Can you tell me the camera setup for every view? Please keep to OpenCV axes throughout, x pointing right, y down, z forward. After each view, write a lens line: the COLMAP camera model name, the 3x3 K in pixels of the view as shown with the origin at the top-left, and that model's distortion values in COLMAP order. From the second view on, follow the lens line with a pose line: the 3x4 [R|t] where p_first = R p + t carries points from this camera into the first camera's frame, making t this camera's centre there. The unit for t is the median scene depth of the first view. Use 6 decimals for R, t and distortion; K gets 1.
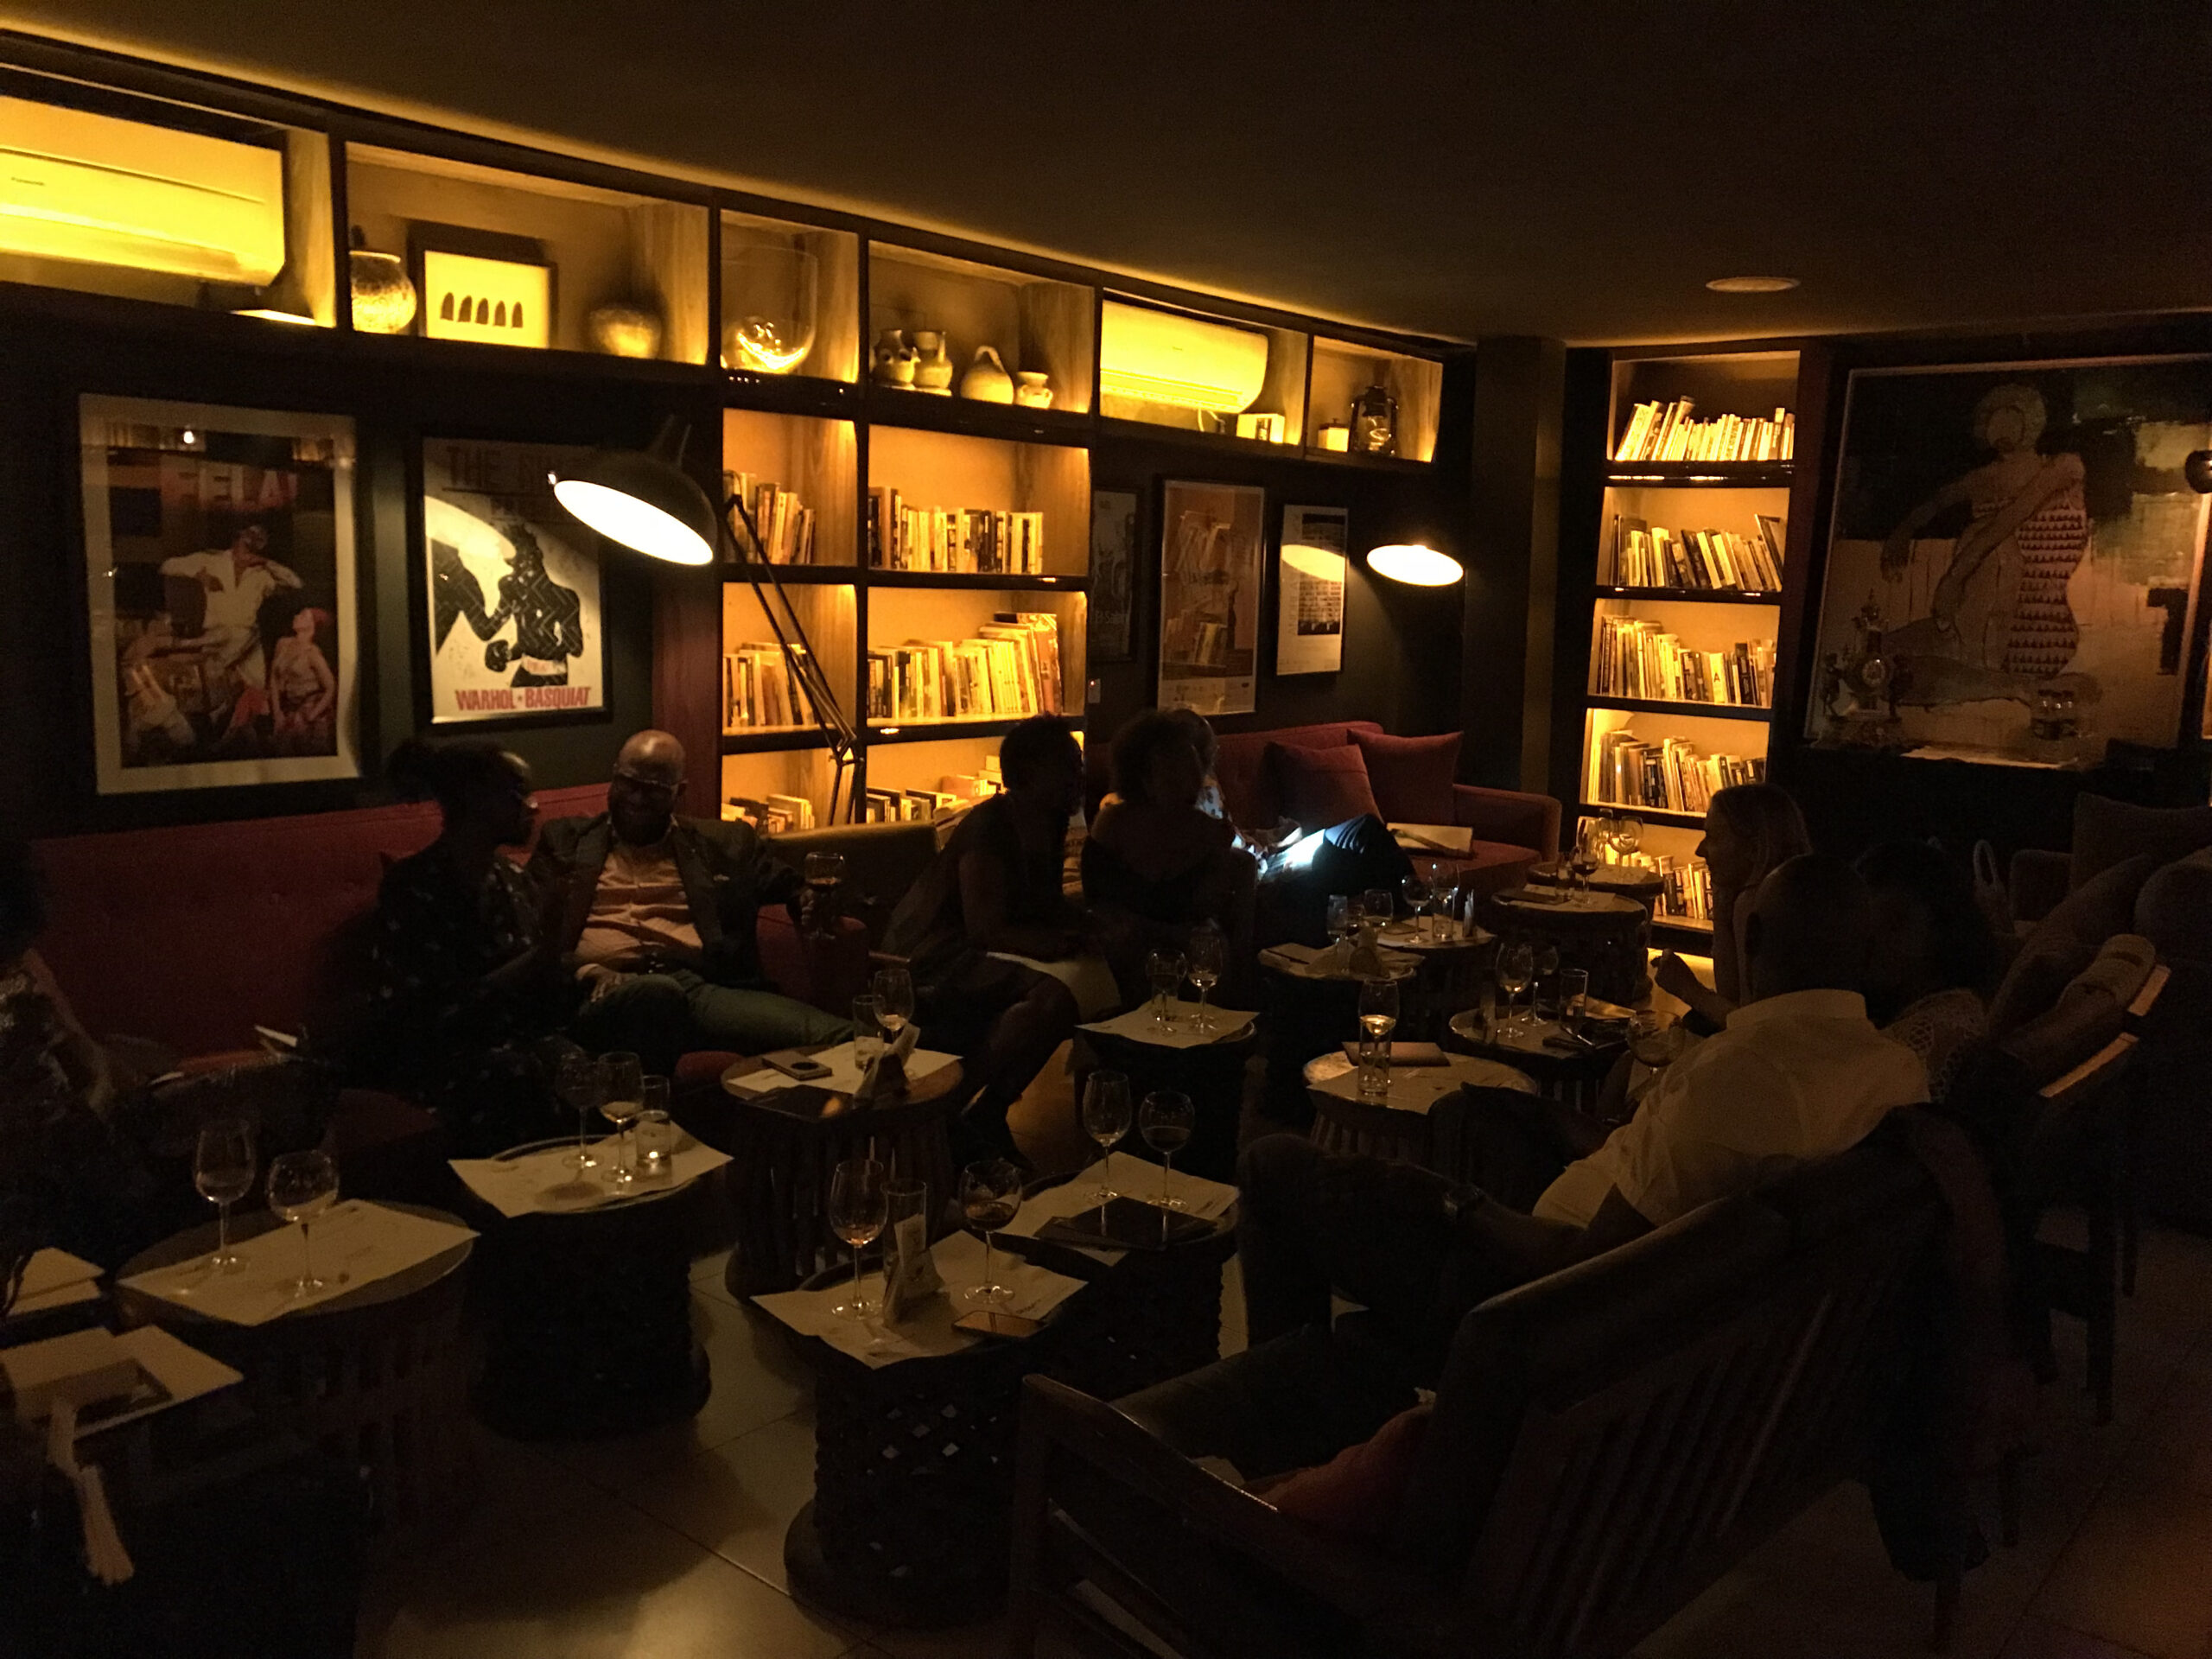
lens RADIAL K [[1847.6, 0, 1111.7], [0, 1847.6, 834.8], [0, 0, 1]] dist [0.078387, -0.130964]
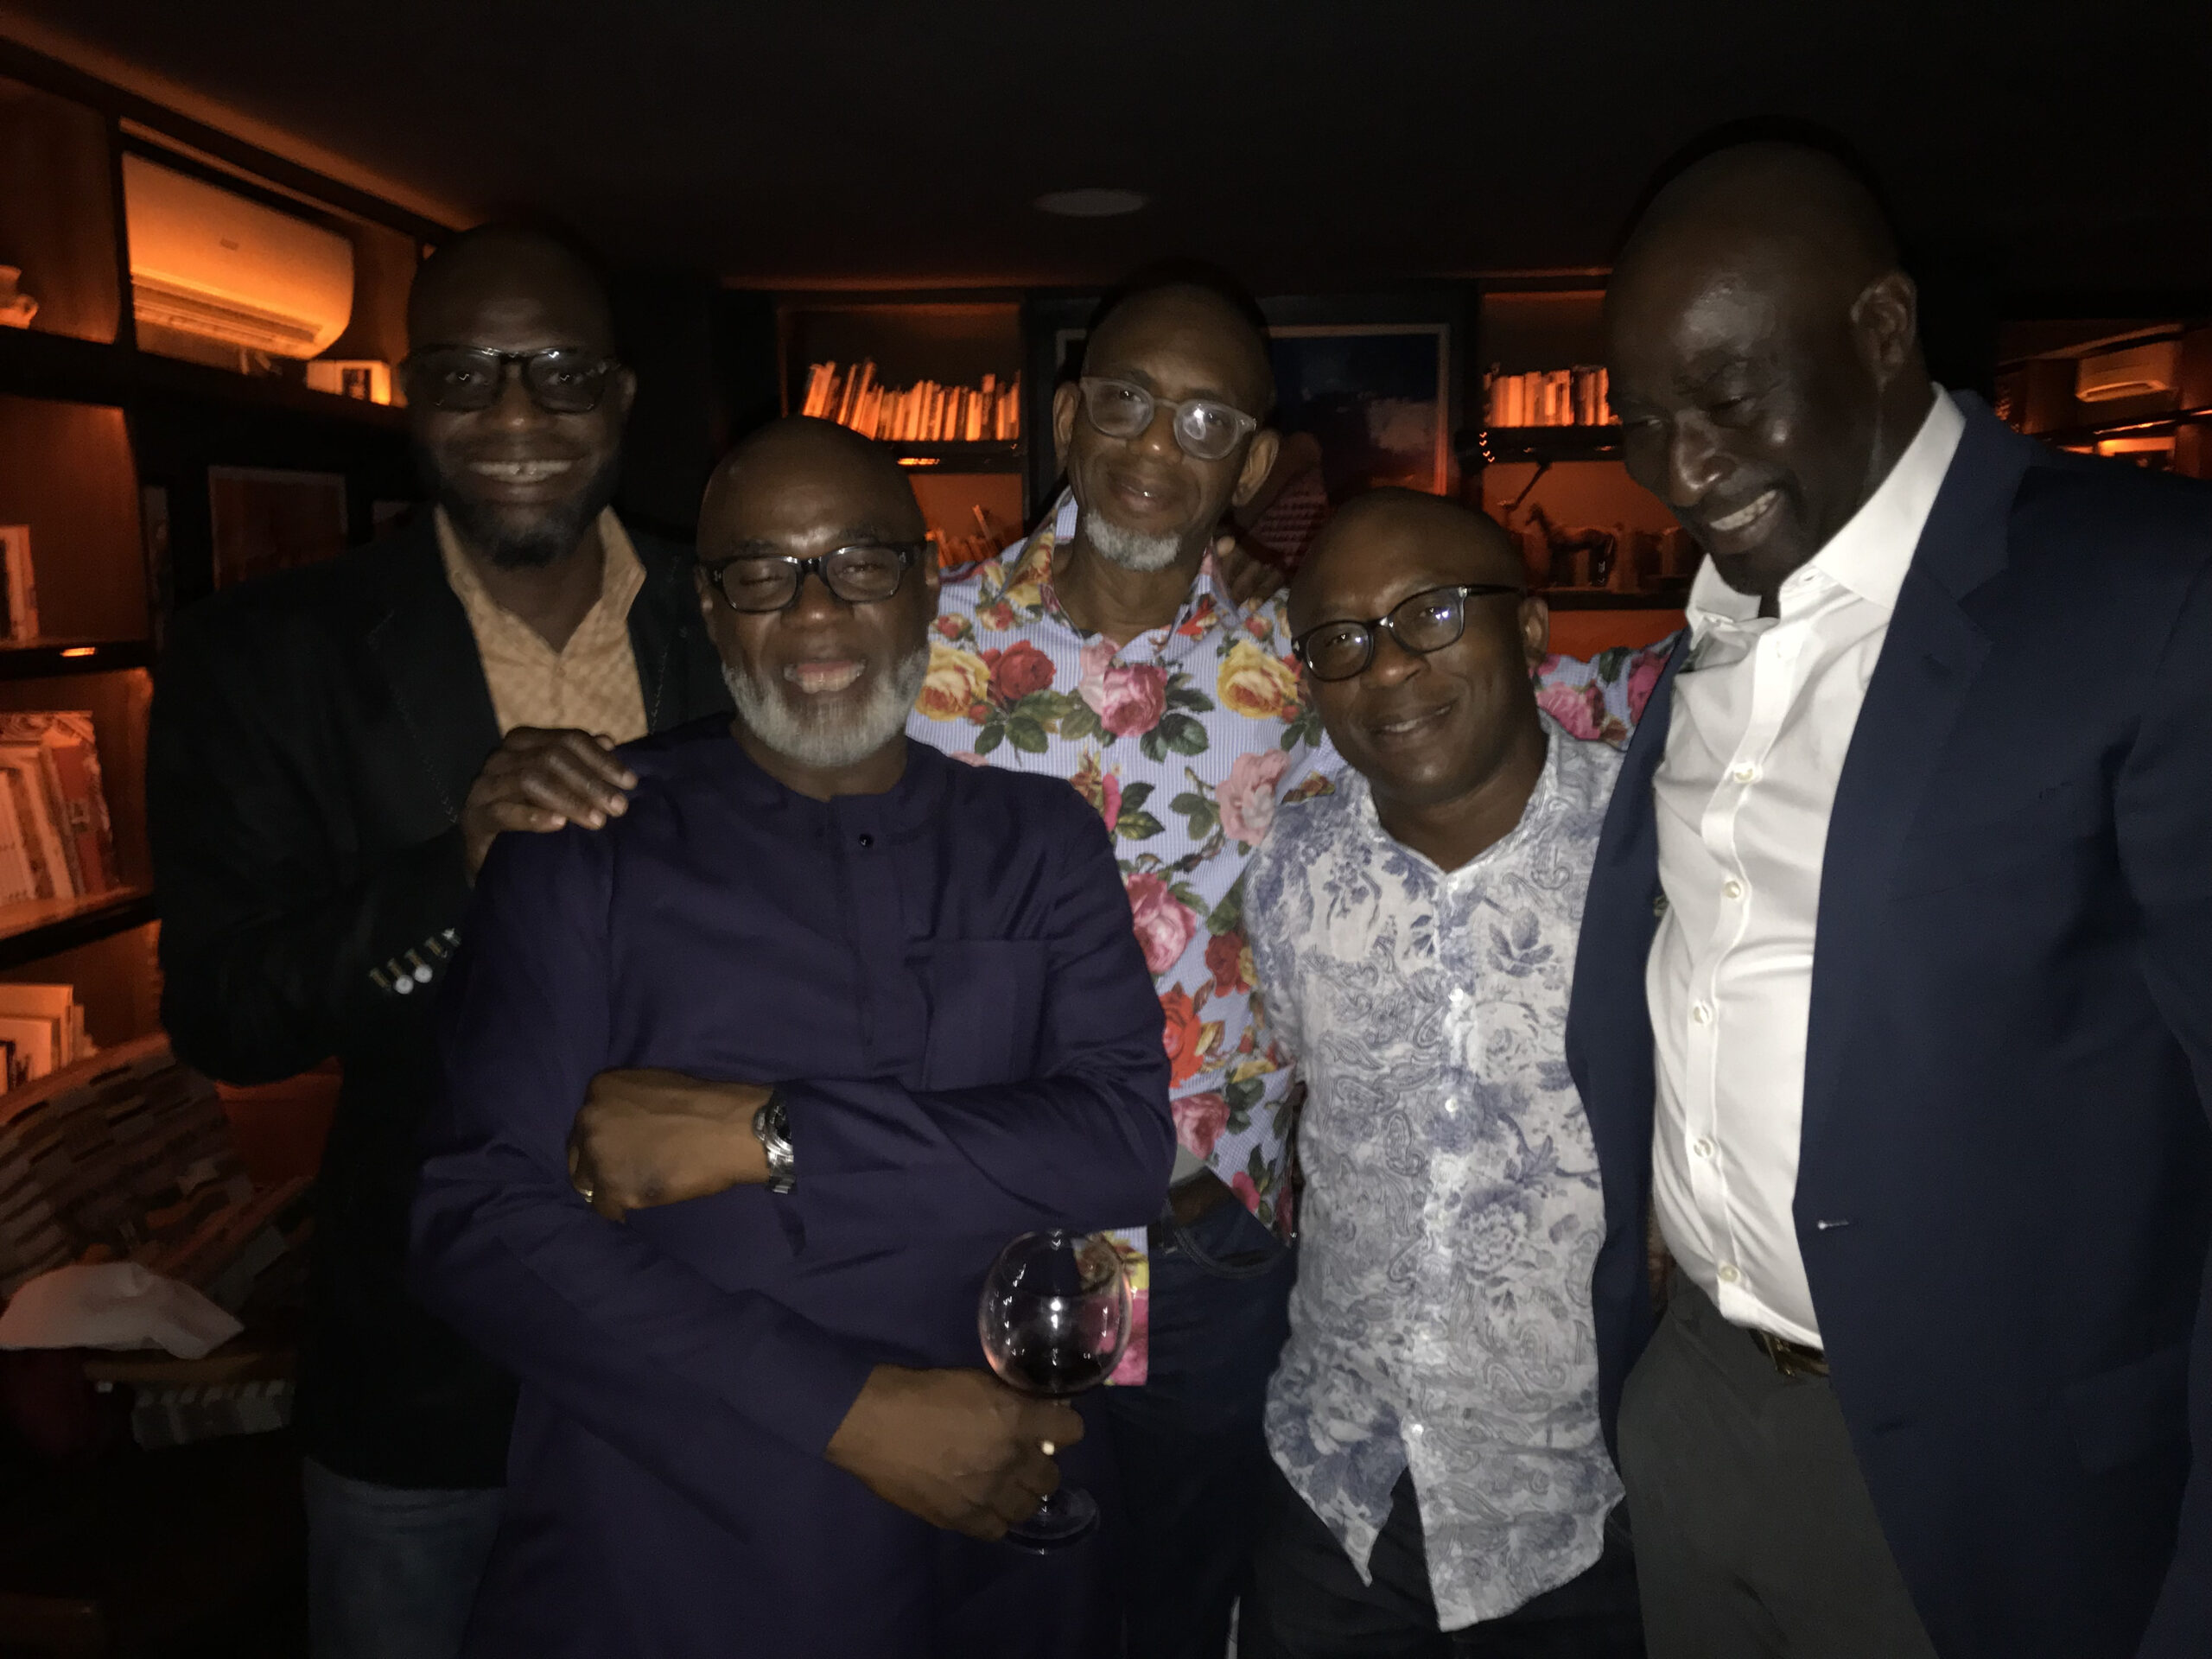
lens RADIAL K [[1816.6, 0, 1088.8], [0, 1816.6, 818.4], [0, 0, 1]] dist [0.013365, -0.000092]
pose [[0.807191, -0.118062, 0.578363, -0.095493], [0.115269, 0.992458, 0.041717, -0.069167], [-0.578926, 0.032994, 0.814712, 0.356691]]
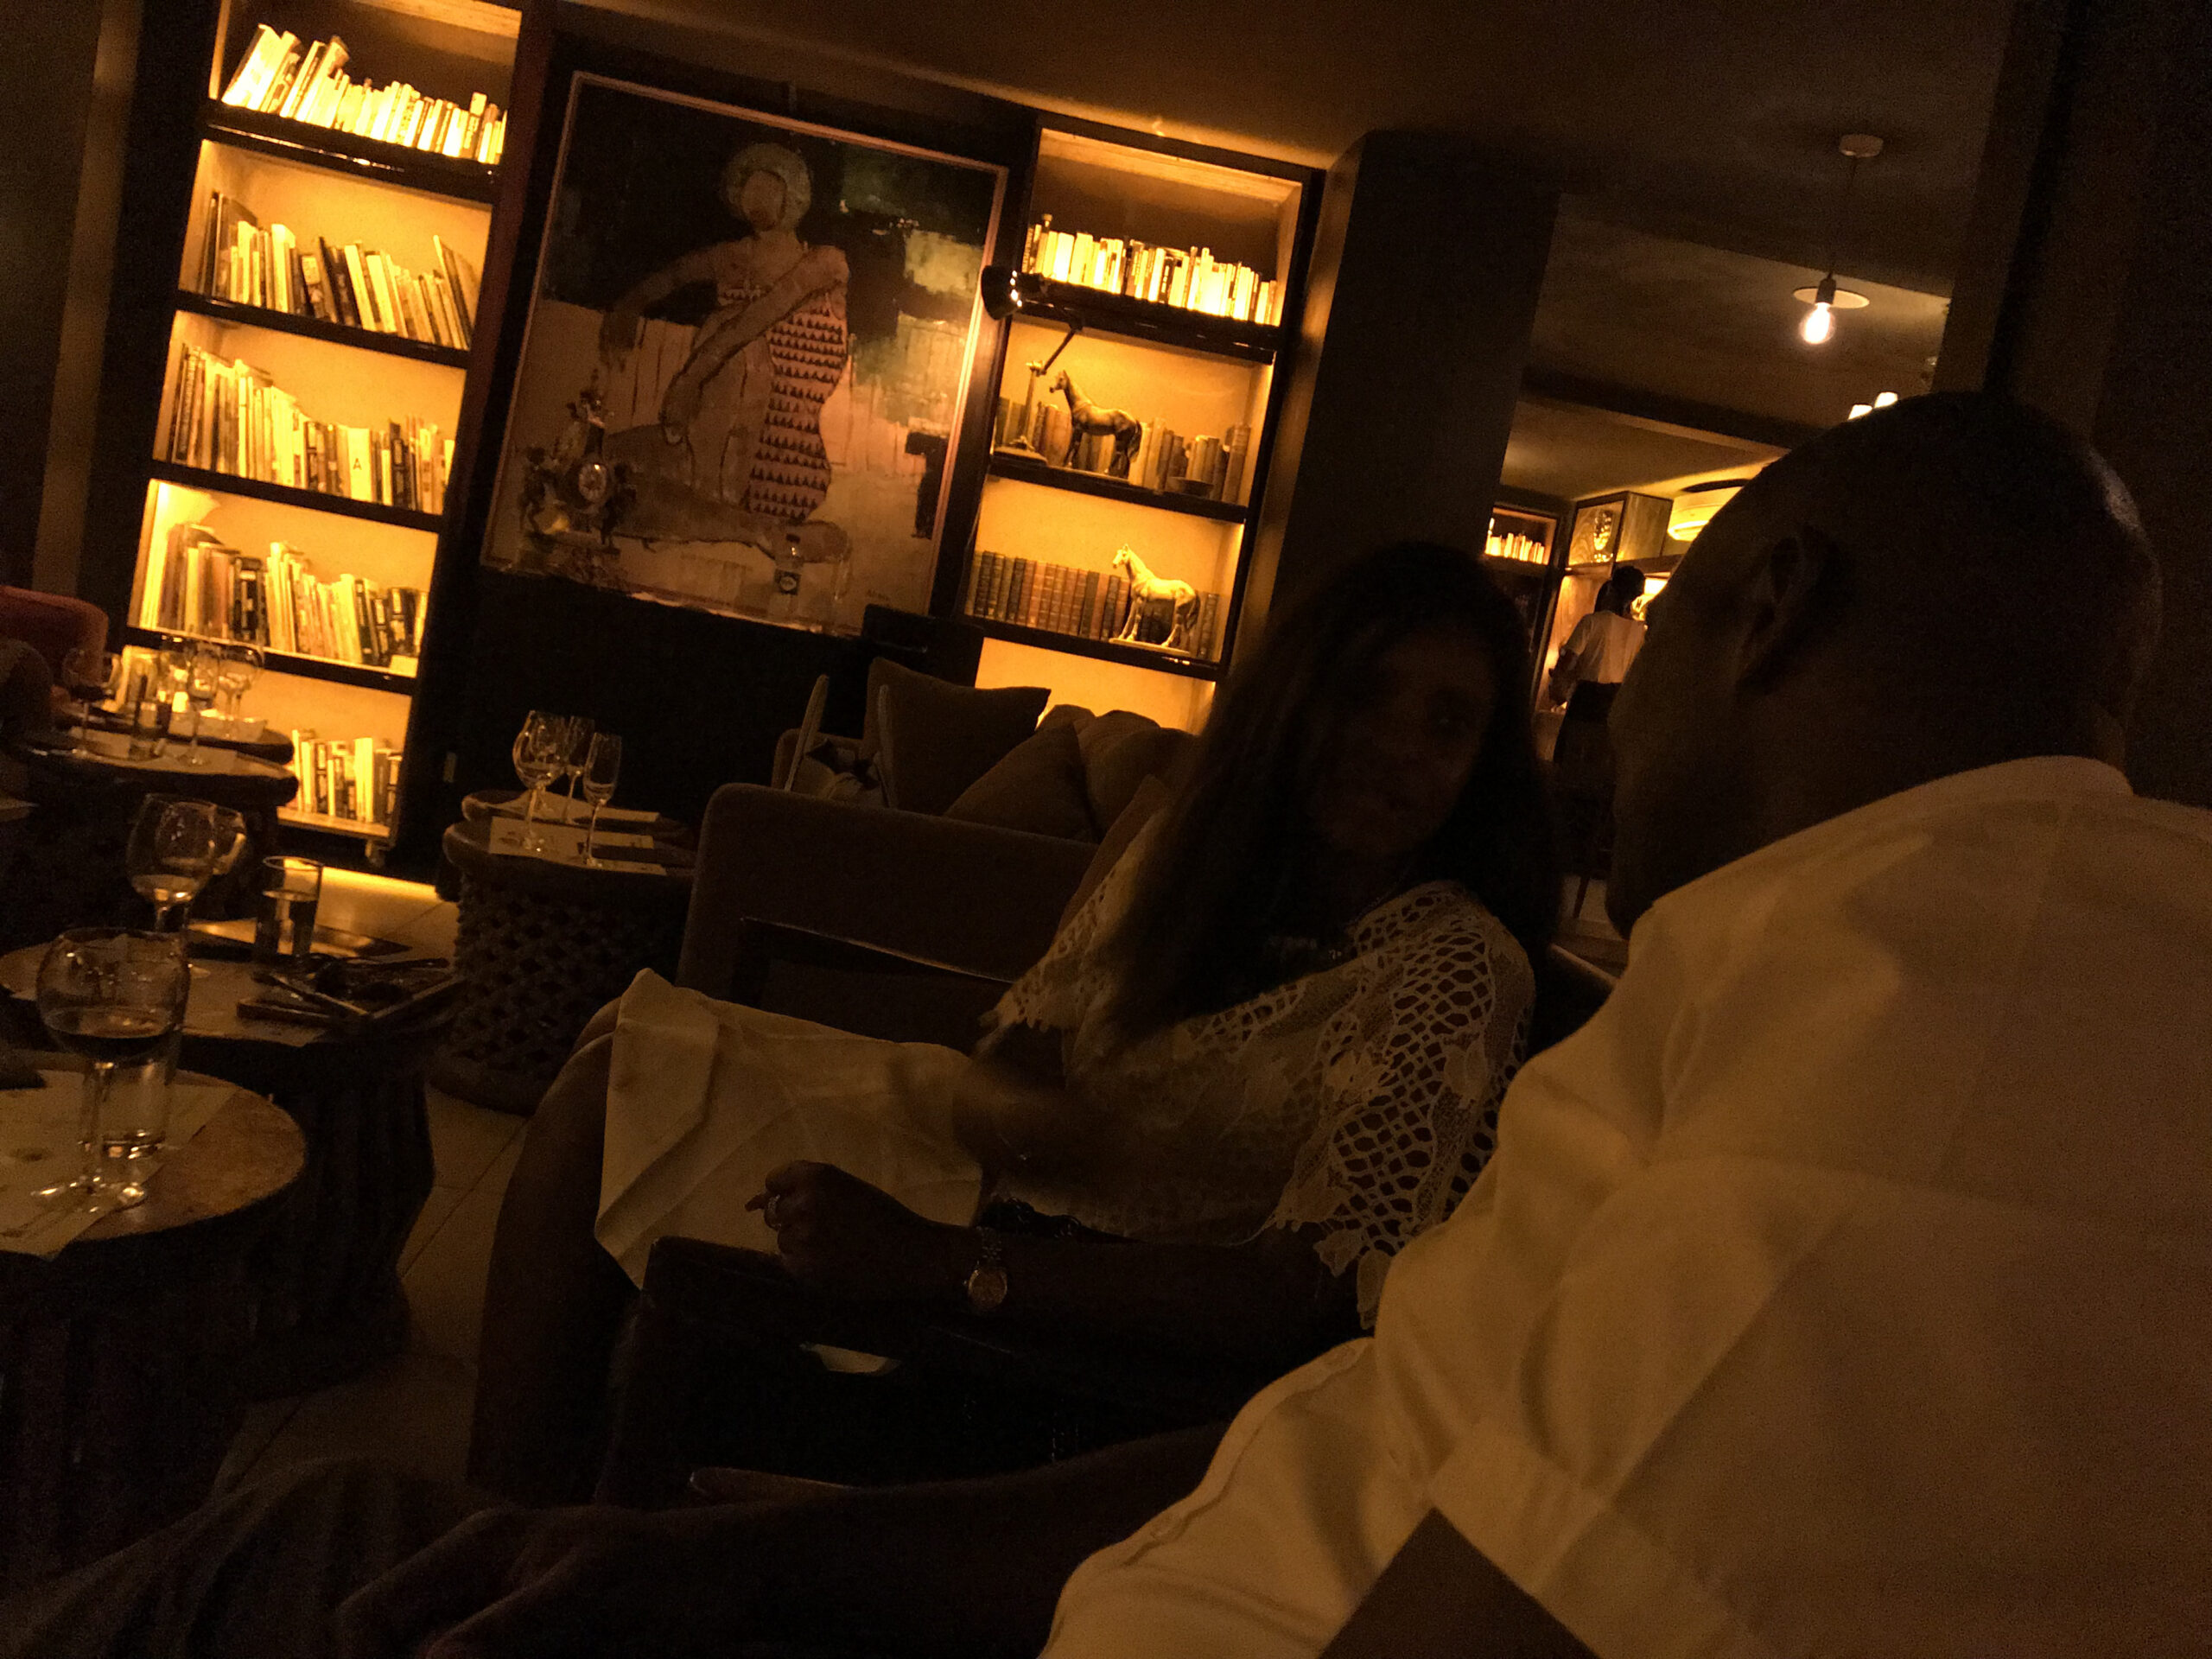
lens RADIAL K [[1816.6, 0, 1088.8], [0, 1816.6, 818.4], [0, 0, 1]] dist [0.013365, -0.000092]
pose [[0.694188, 0.041086, 0.718621, 0.035345], [-0.058906, 0.998263, -0.000170, 0.035000], [-0.717380, -0.042213, 0.695402, 0.365285]]
